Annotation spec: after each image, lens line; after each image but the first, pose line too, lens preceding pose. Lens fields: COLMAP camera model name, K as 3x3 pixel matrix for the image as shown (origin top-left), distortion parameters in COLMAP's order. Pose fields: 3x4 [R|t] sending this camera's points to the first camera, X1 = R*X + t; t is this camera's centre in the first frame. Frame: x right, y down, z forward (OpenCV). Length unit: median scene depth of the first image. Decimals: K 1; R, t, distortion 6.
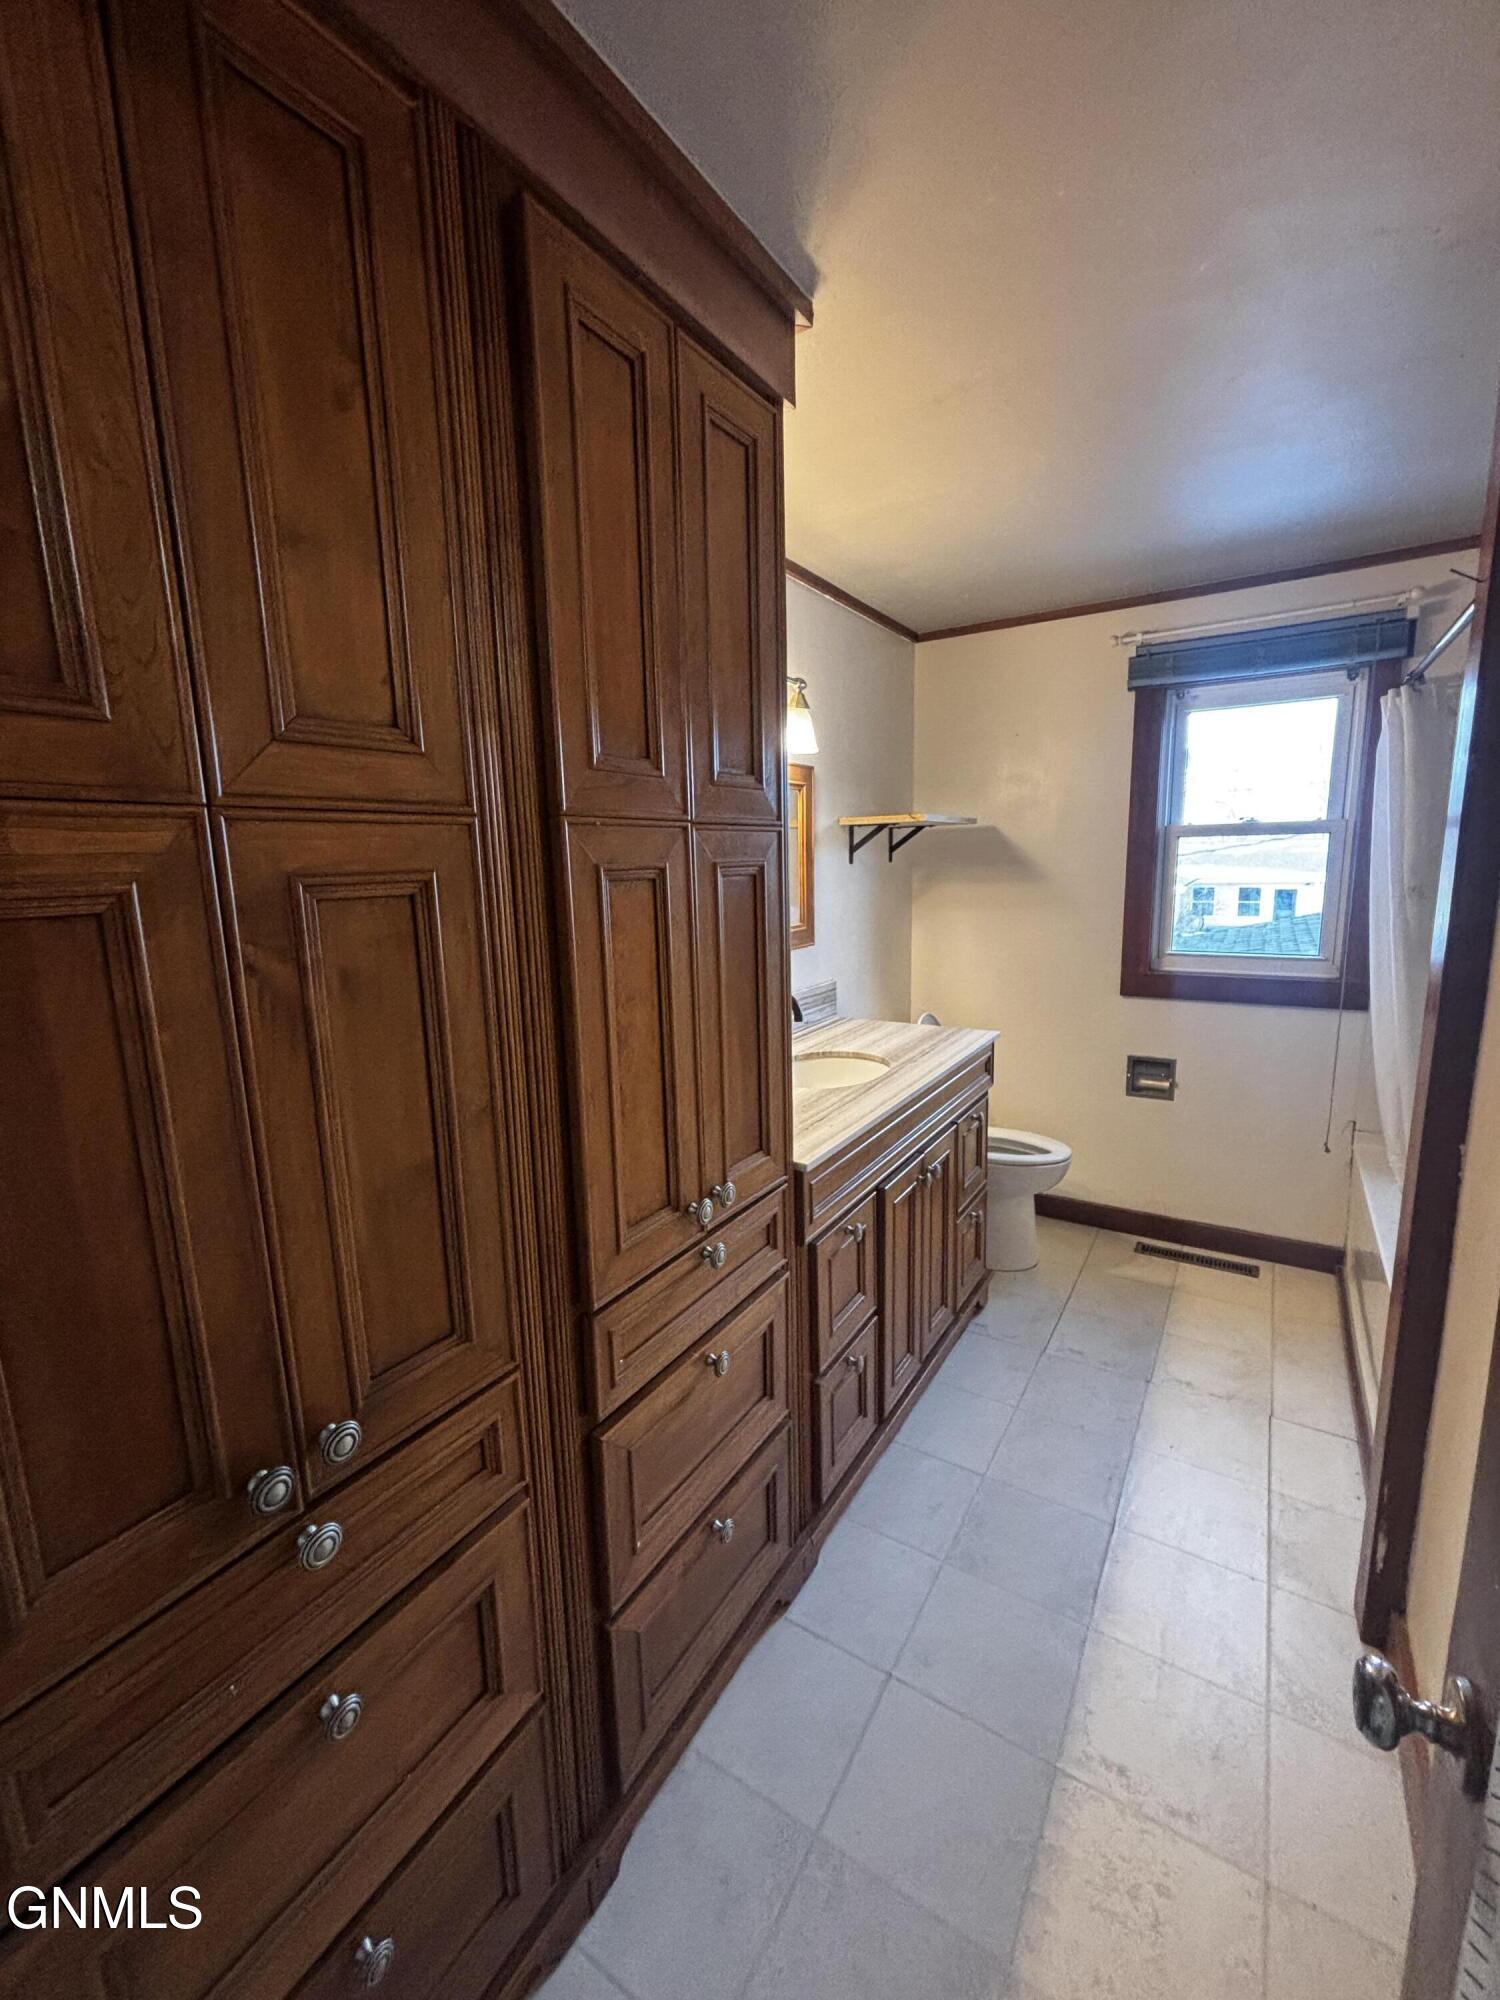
lens RADIAL K [[811.8, 0, 751.8], [0, 811.8, 998.2], [0, 0, 1]] dist [0.005012, 0.001862]
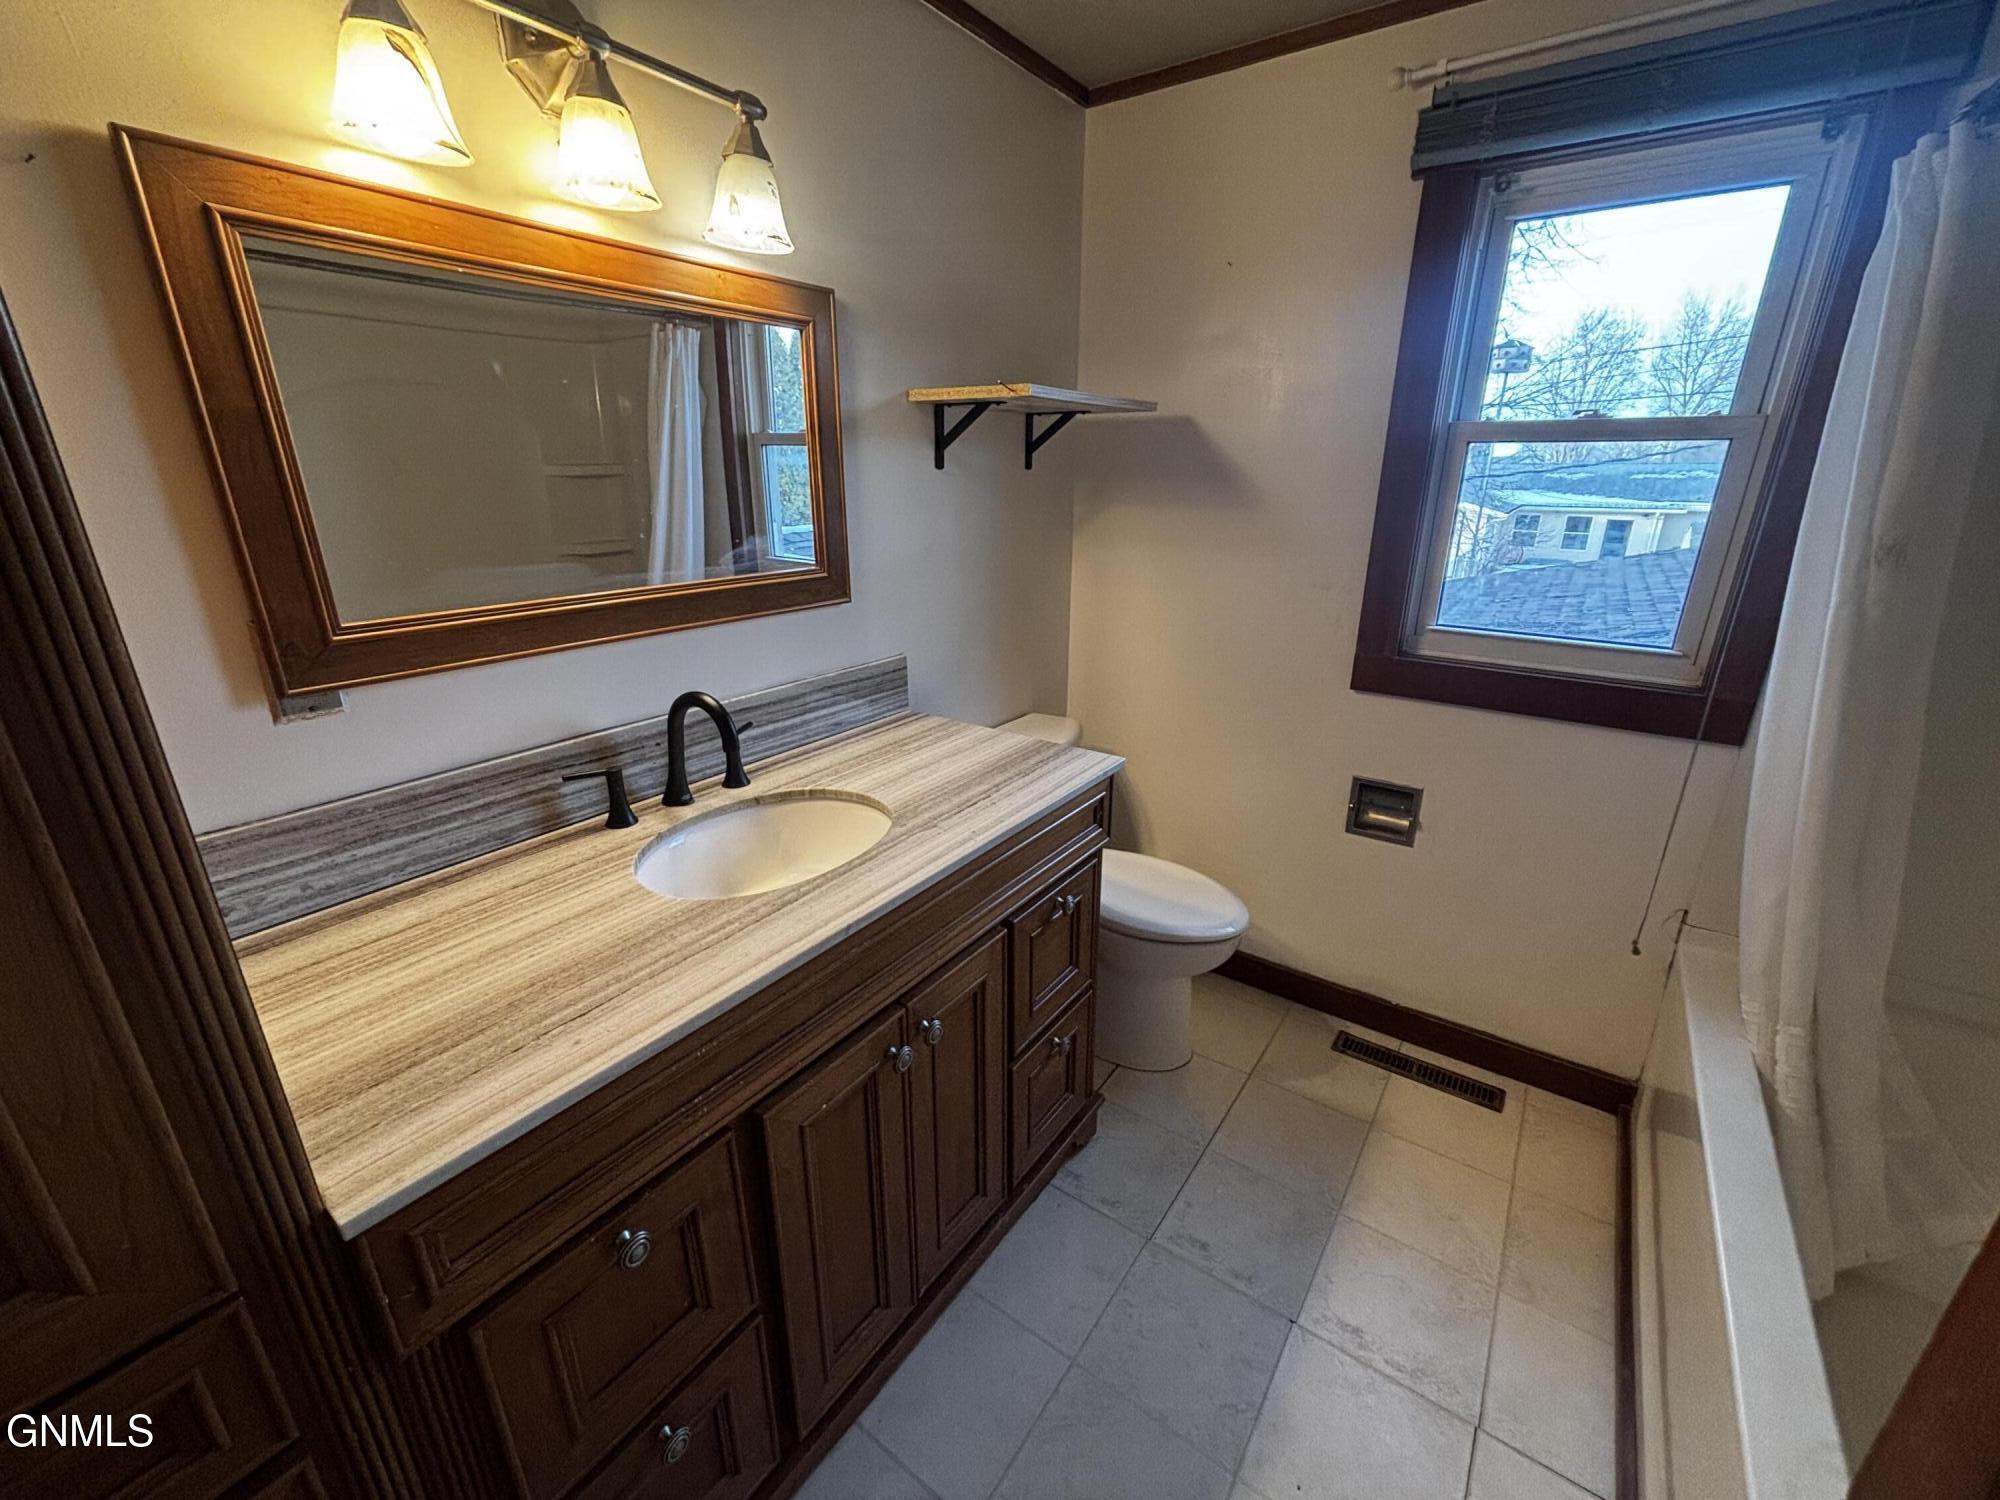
lens RADIAL K [[811.8, 0, 1002.4], [0, 811.8, 747.0], [0, 0, 1]] dist [0.005012, 0.001862]
pose [[0.998106, 0.044263, -0.042722, 0.209694], [-0.036884, 0.986386, 0.160258, -0.055867], [0.049234, -0.158379, 0.986150, 0.338871]]
